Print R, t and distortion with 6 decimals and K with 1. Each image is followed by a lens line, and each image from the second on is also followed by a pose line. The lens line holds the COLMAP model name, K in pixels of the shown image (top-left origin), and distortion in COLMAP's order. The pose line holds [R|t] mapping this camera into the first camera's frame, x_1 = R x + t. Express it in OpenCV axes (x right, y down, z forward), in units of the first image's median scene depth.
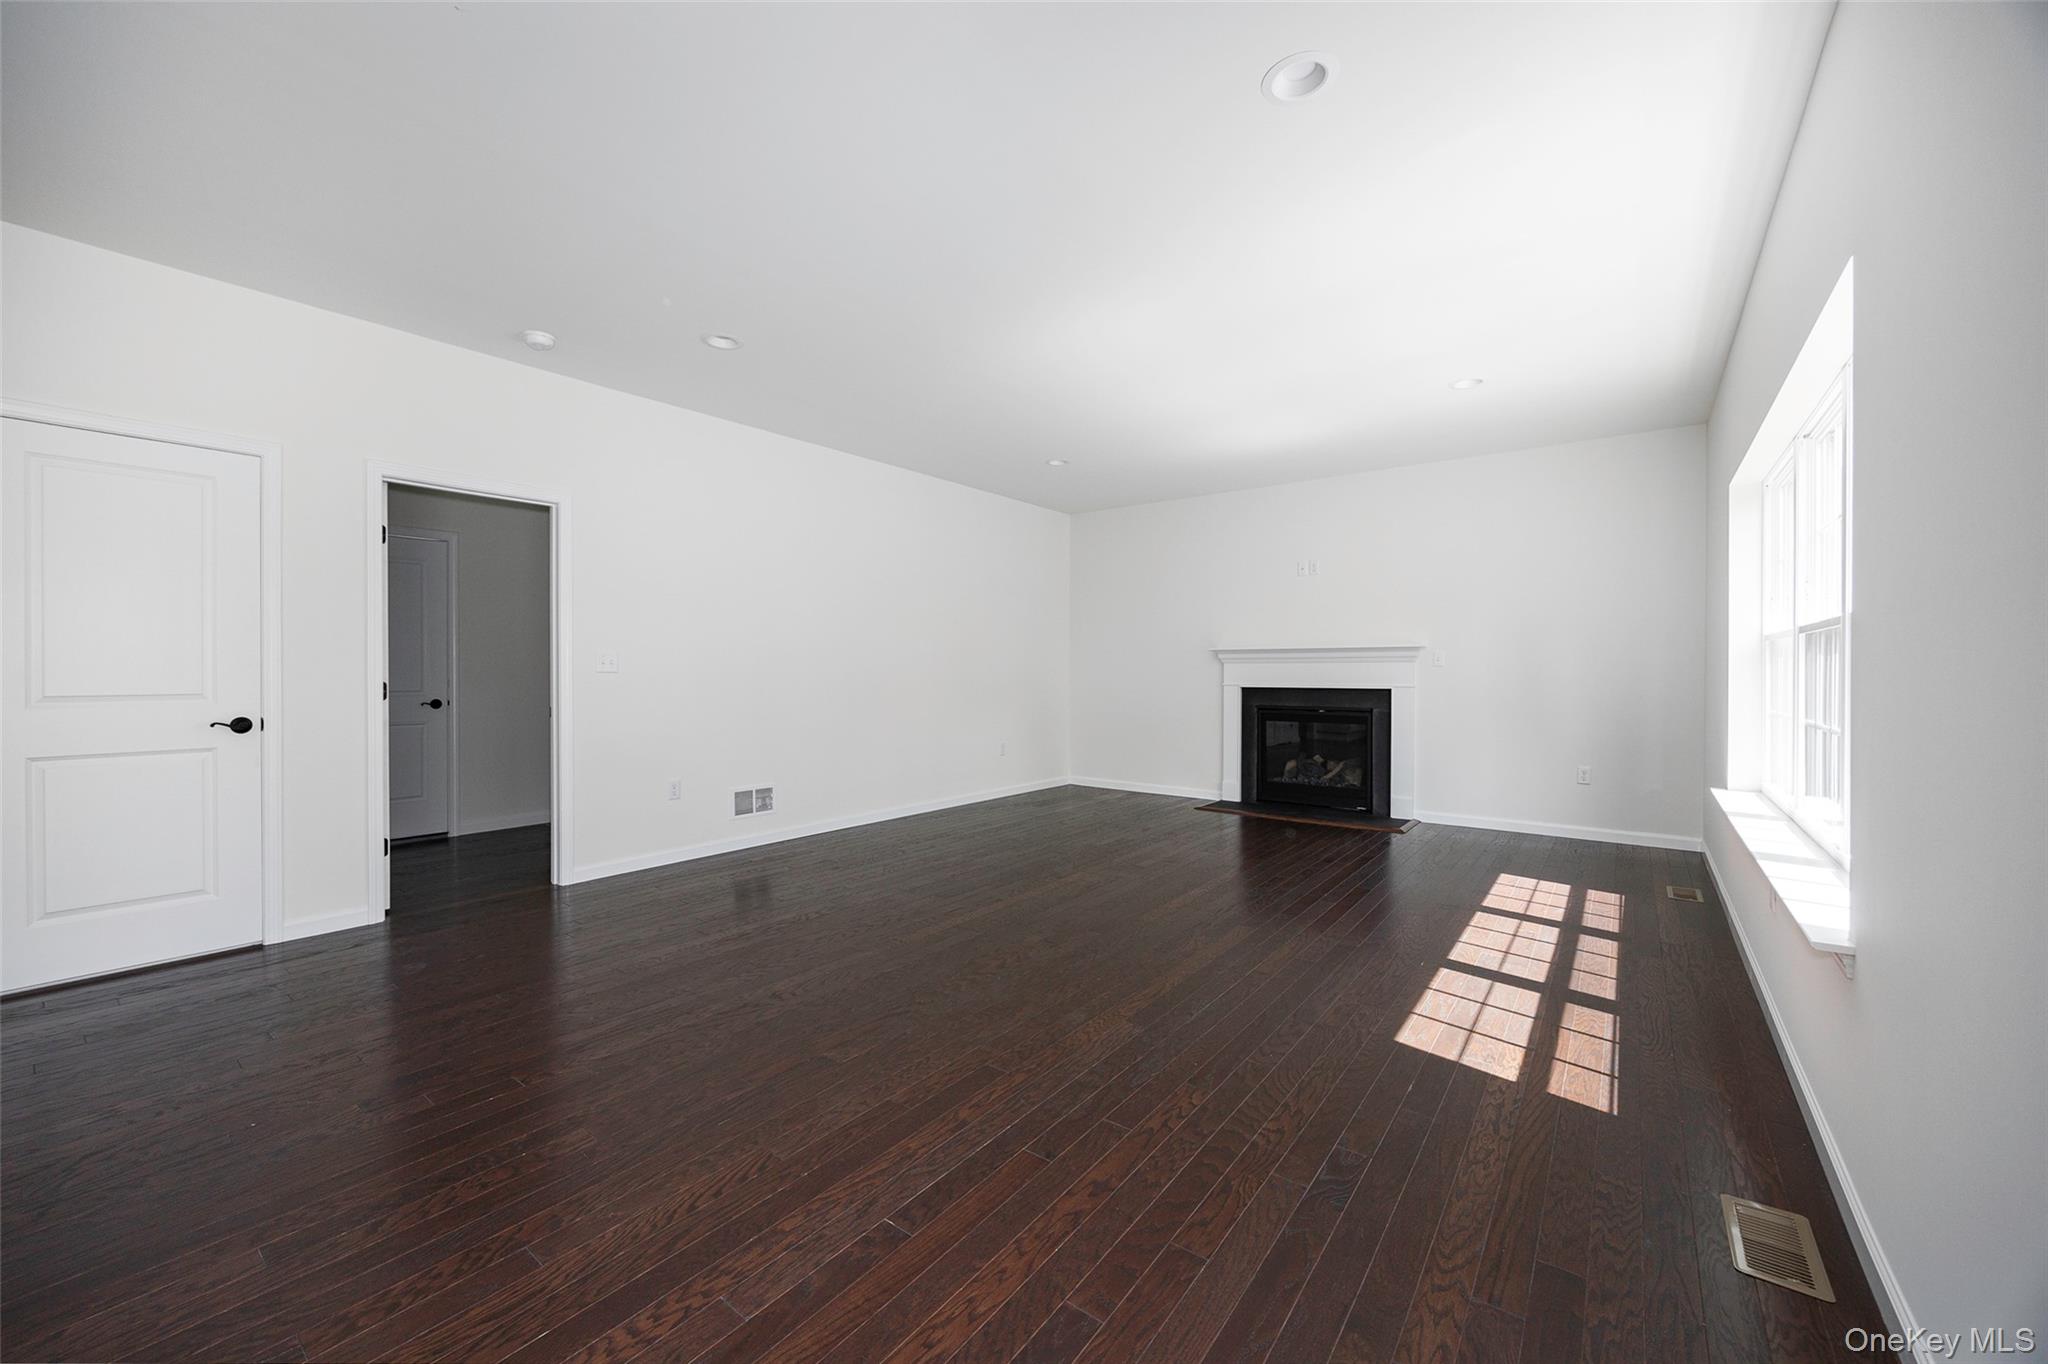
lens RADIAL K [[800.1, 0, 1026.9], [0, 800.1, 674.8], [0, 0, 1]] dist [0.004908, 0.000082]
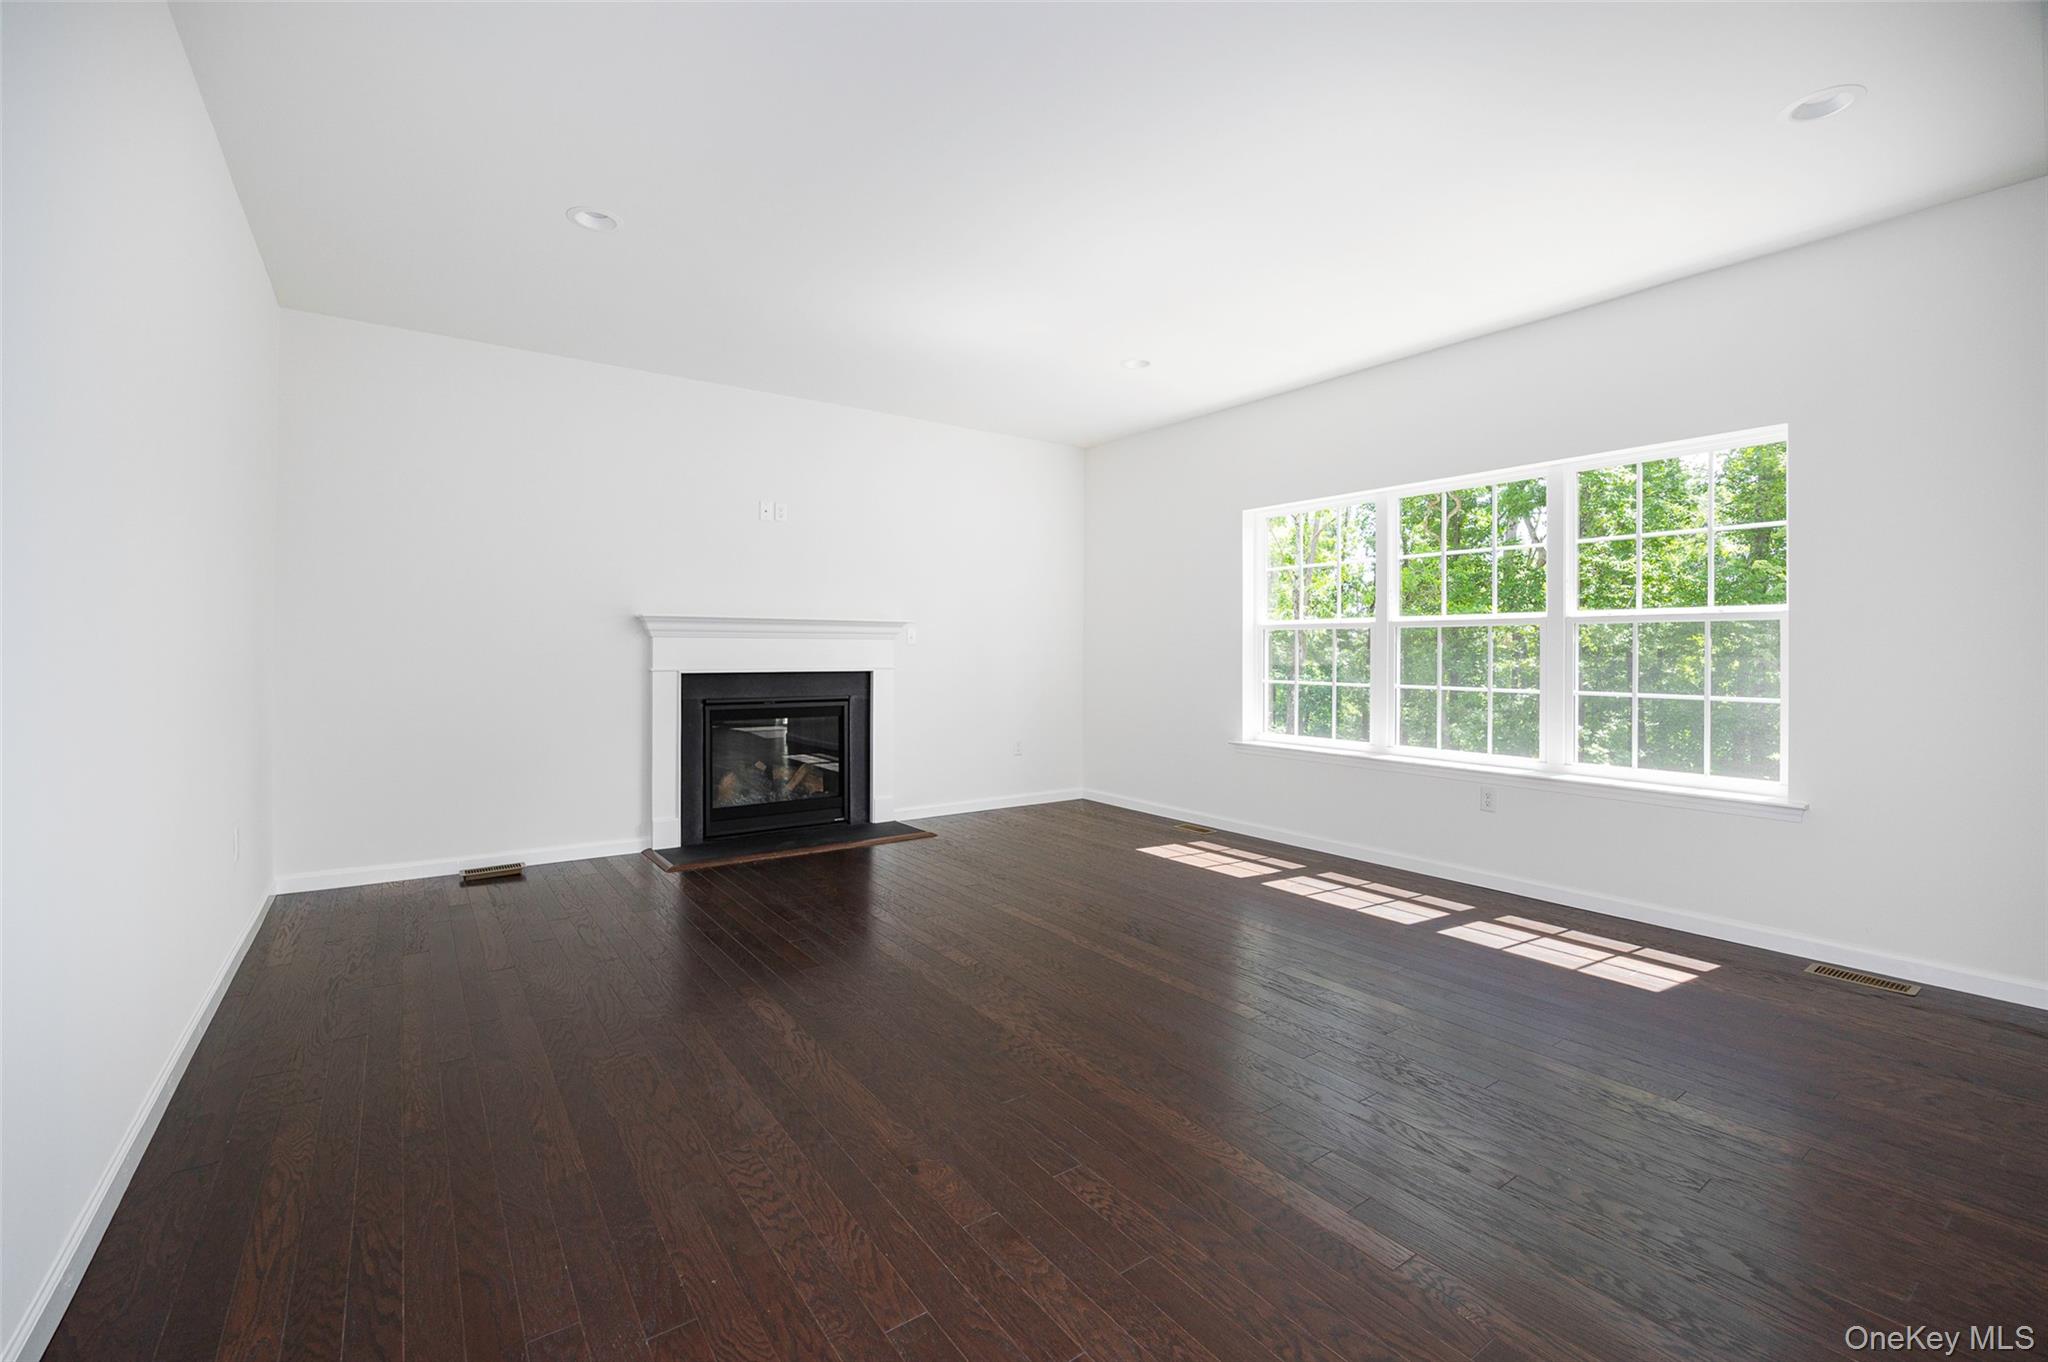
lens RADIAL K [[871.4, 0, 1025.6], [0, 871.4, 667.1], [0, 0, 1]] dist [-0.001722, 0.000056]
pose [[0.290010, -0.010502, 0.956966, -0.347250], [0.003637, 0.999945, 0.009871, 0.004376], [-0.957017, 0.000618, 0.290032, 0.527904]]
